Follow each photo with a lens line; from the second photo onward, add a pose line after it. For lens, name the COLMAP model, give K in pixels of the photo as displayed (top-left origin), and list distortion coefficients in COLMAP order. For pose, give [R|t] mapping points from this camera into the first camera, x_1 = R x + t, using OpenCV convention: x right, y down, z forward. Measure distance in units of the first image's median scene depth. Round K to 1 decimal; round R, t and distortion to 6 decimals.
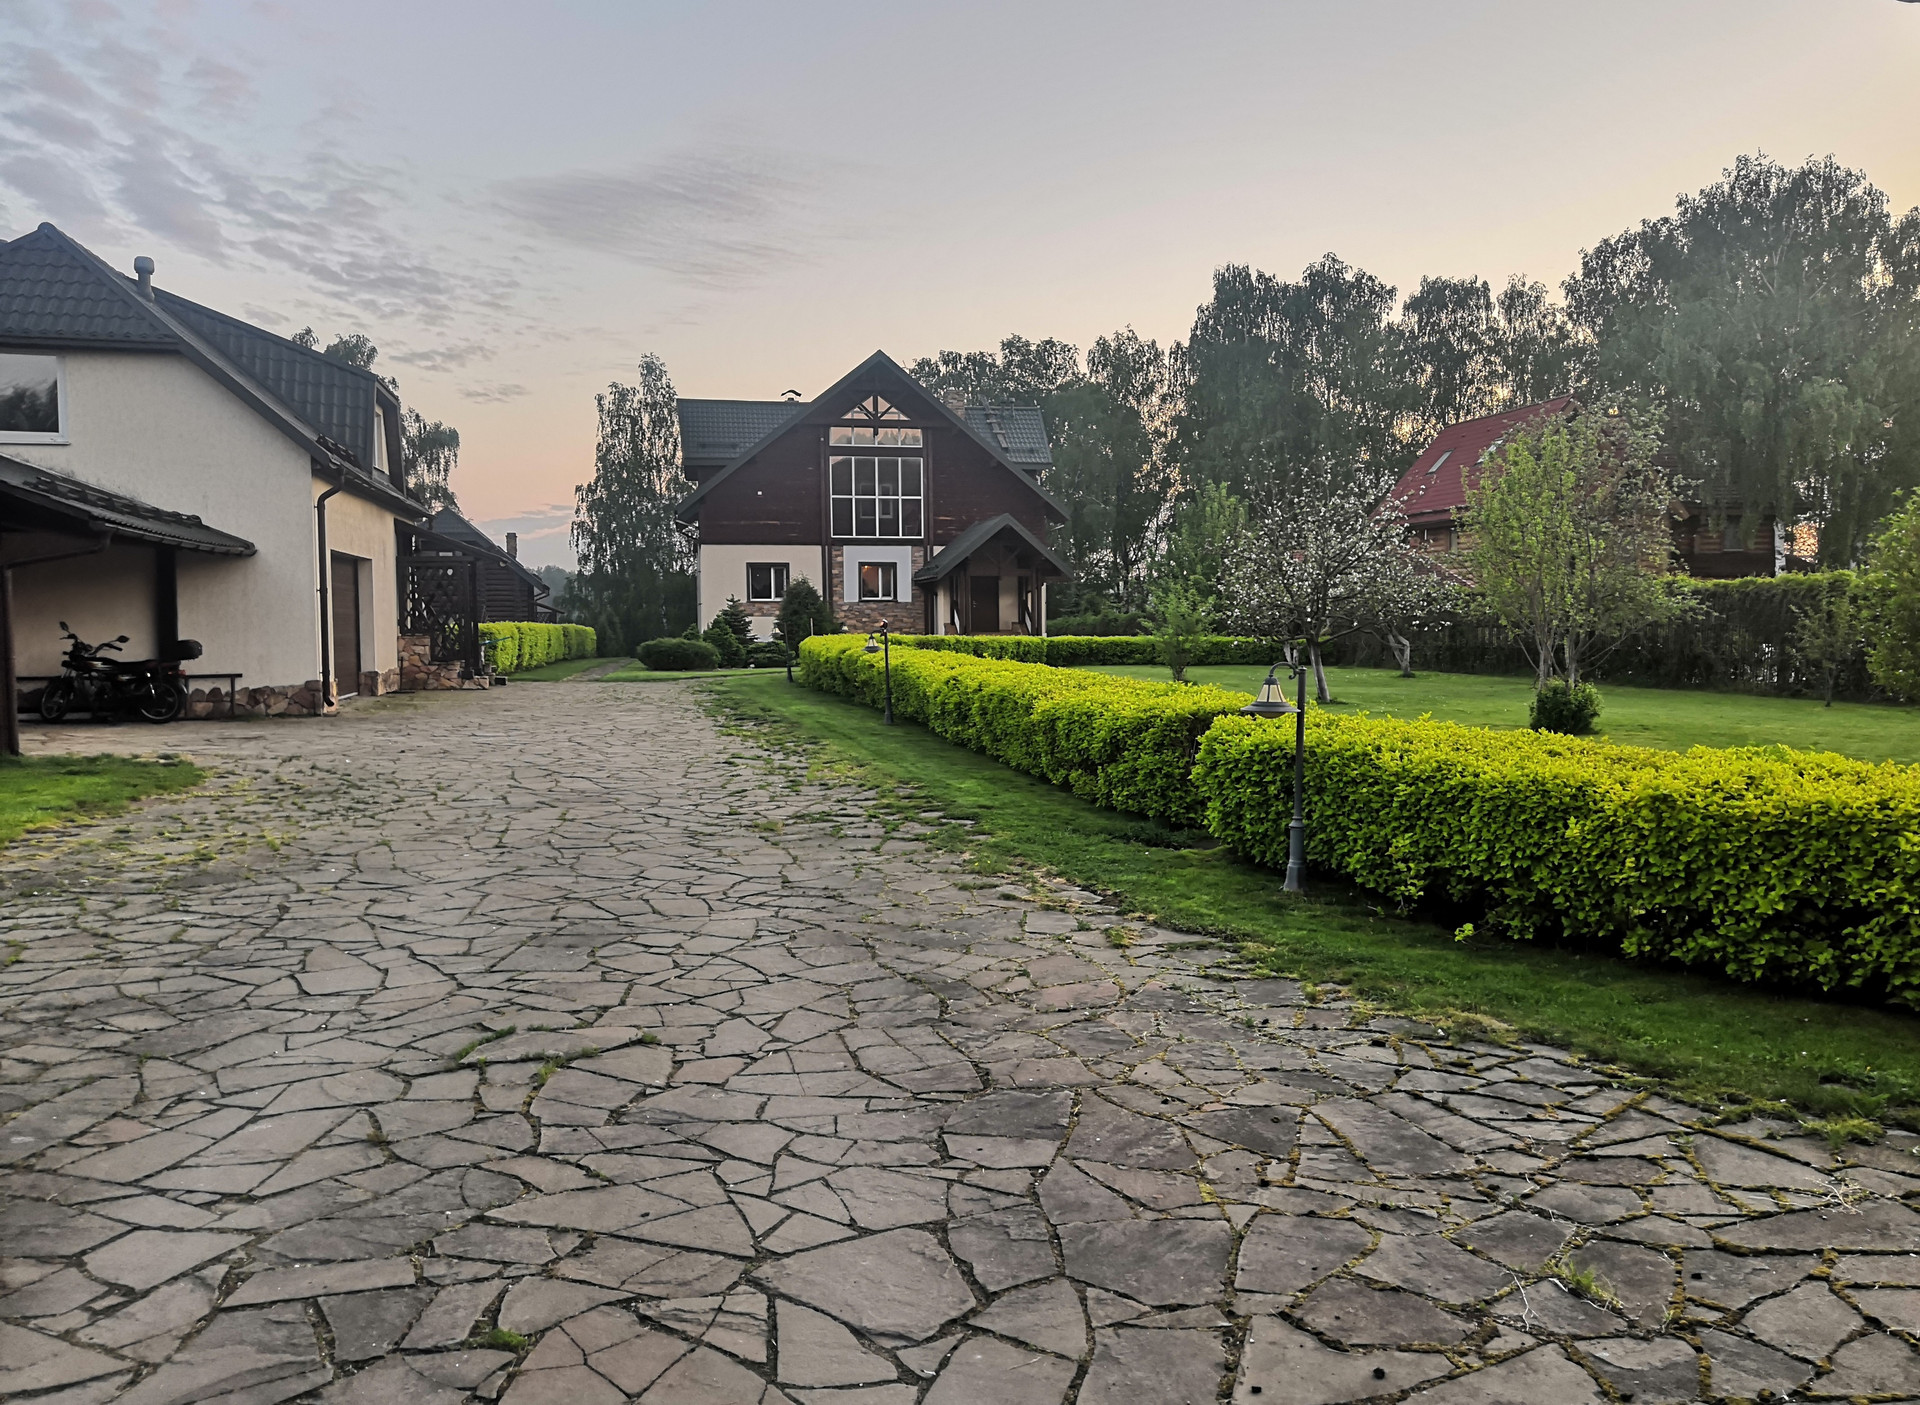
lens RADIAL K [[1416.0, 0, 963.6], [0, 1416.0, 693.3], [0, 0, 1]] dist [-0.000427, 0.001942]
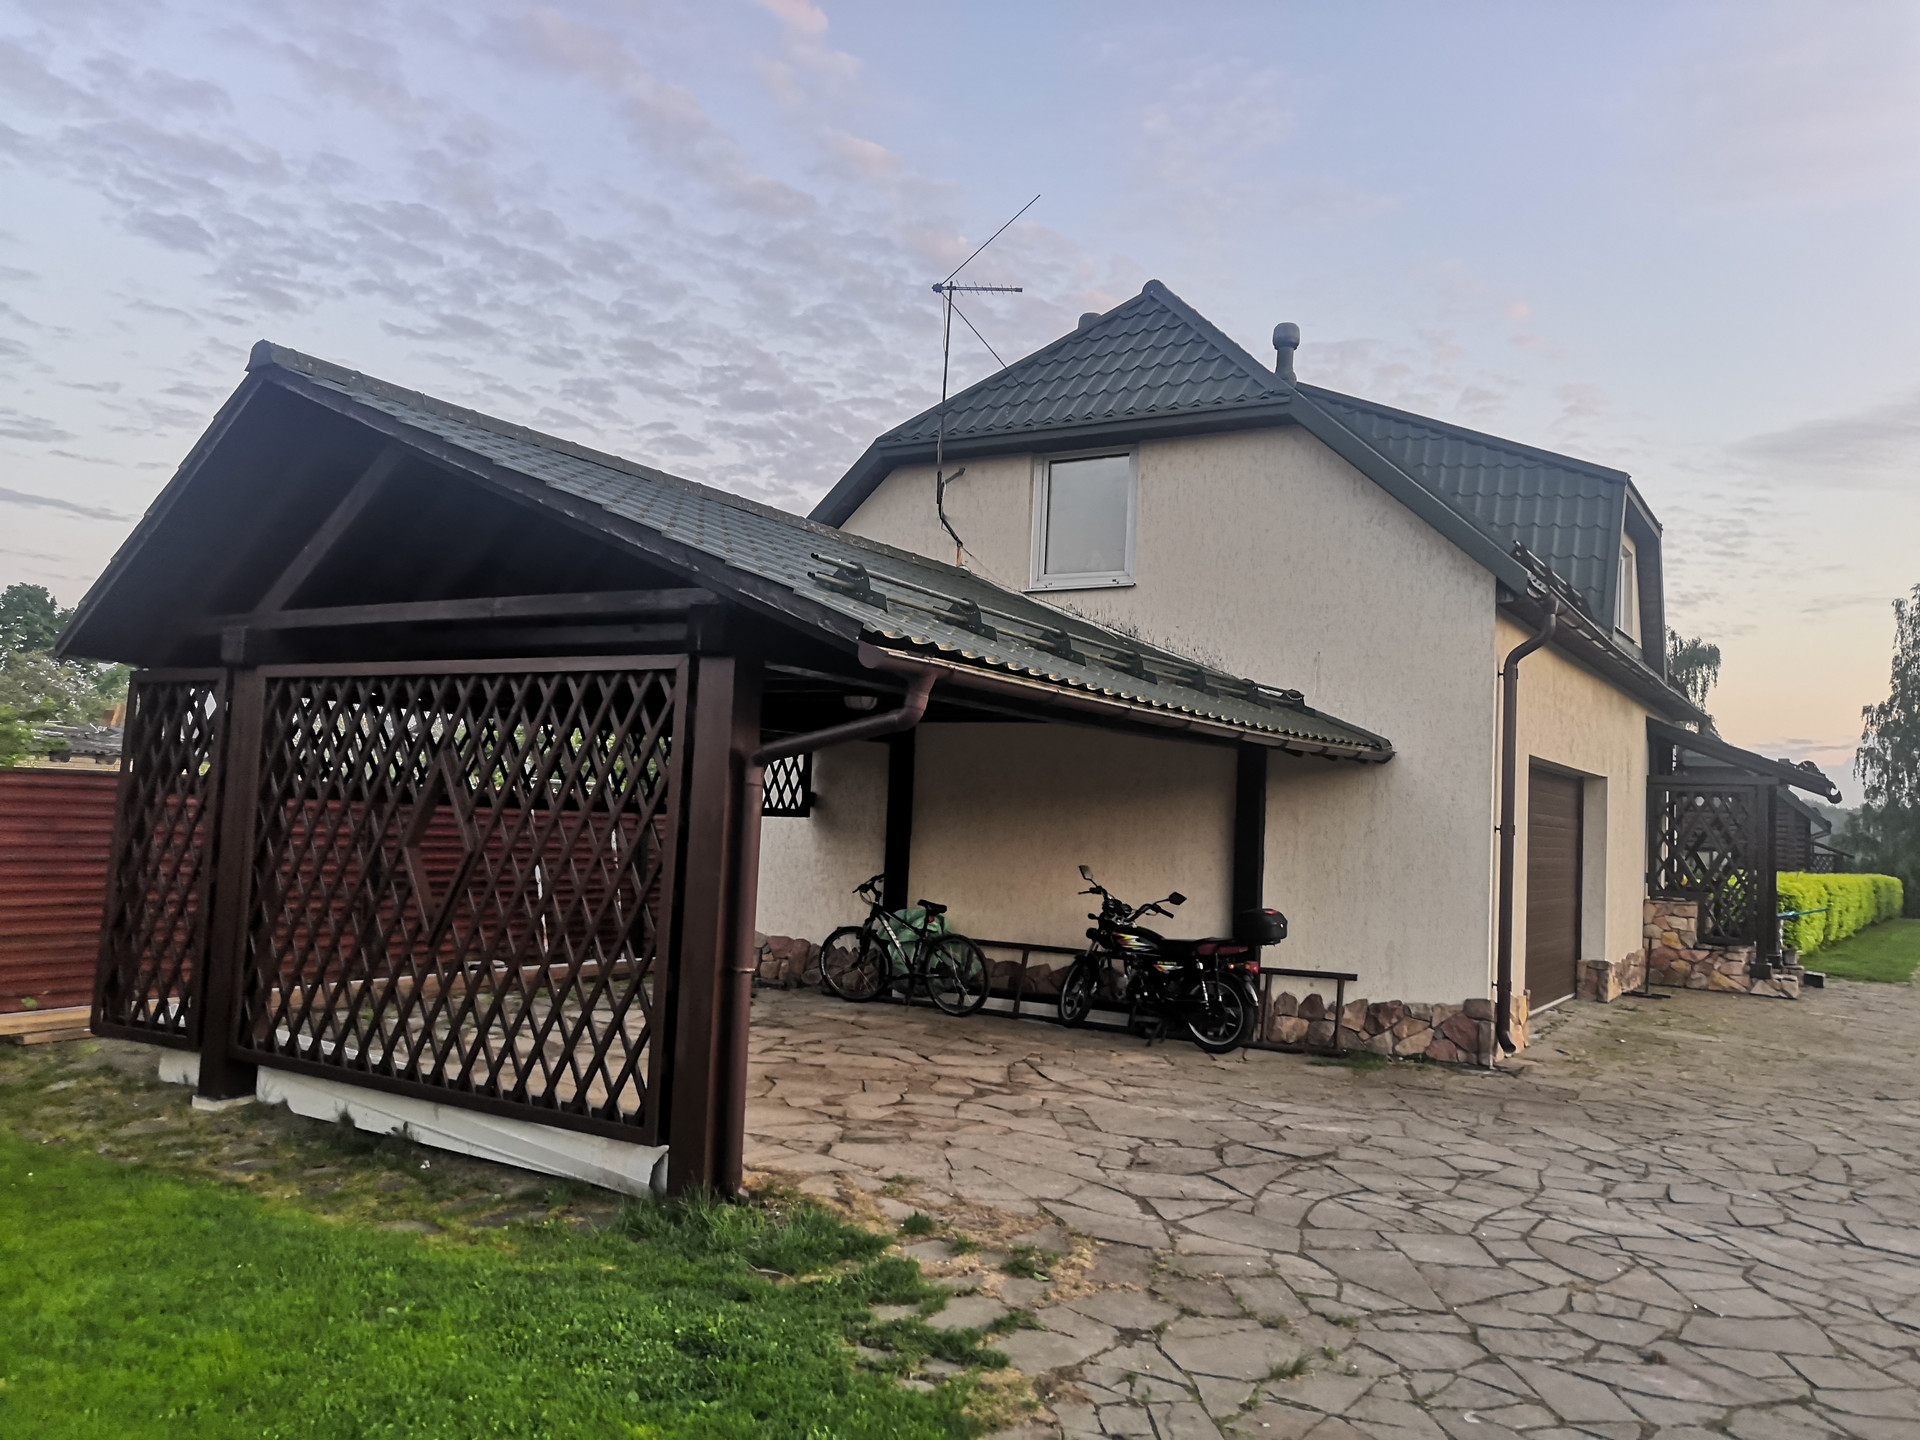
lens RADIAL K [[1486.0, 0, 960.0], [0, 1486.0, 720.0], [0, 0, 1]] dist [-0.039318, 0.101457]
pose [[0.688192, -0.013532, -0.725402, -0.192360], [-0.087327, 0.991012, -0.101335, -0.039471], [0.720254, 0.133085, 0.680825, 0.474394]]
